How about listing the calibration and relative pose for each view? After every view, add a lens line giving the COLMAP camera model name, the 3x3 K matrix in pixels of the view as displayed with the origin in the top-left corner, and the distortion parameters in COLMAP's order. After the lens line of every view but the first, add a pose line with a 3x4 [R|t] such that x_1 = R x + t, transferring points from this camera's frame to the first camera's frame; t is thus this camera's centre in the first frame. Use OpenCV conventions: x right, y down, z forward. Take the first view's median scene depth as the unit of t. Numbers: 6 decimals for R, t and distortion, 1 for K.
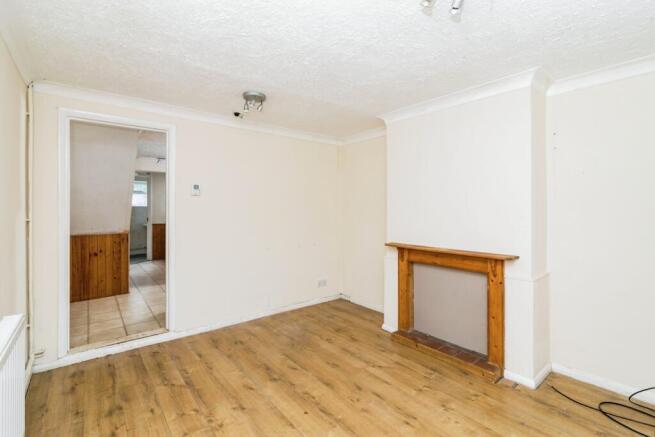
lens RADIAL K [[298.5, 0, 326.0], [0, 298.5, 206.6], [0, 0, 1]] dist [-0.000884, 0.000207]
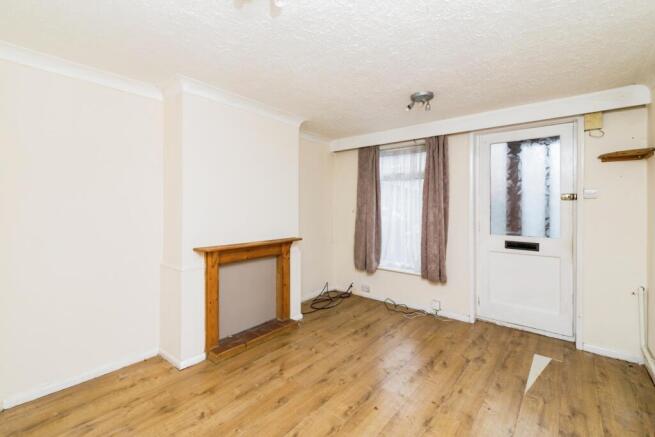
lens RADIAL K [[298.2, 0, 326.3], [0, 298.2, 211.2], [0, 0, 1]] dist [-0.001148, 0.000013]
pose [[-0.212857, -0.012098, 0.977009, -0.840806], [-0.013832, 0.999860, 0.009367, 0.018172], [-0.976986, -0.011520, -0.212994, 1.160093]]
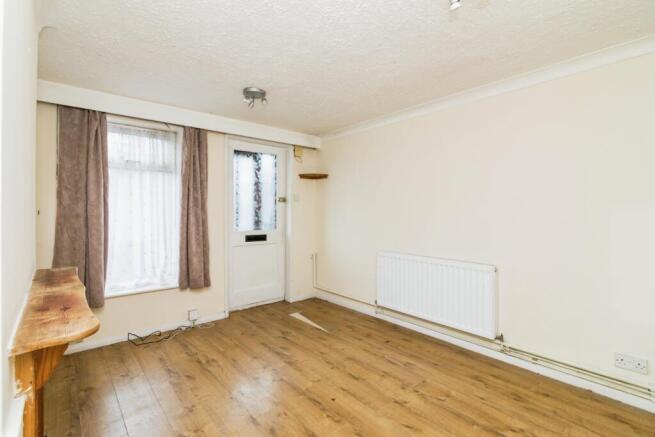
lens RADIAL K [[298.2, 0, 326.3], [0, 298.2, 211.2], [0, 0, 1]] dist [-0.001148, 0.000013]
pose [[-0.998416, 0.000658, -0.056264, 0.013127], [0.000773, 0.999998, -0.002013, 0.029438], [0.056263, -0.002053, -0.998414, 1.709638]]
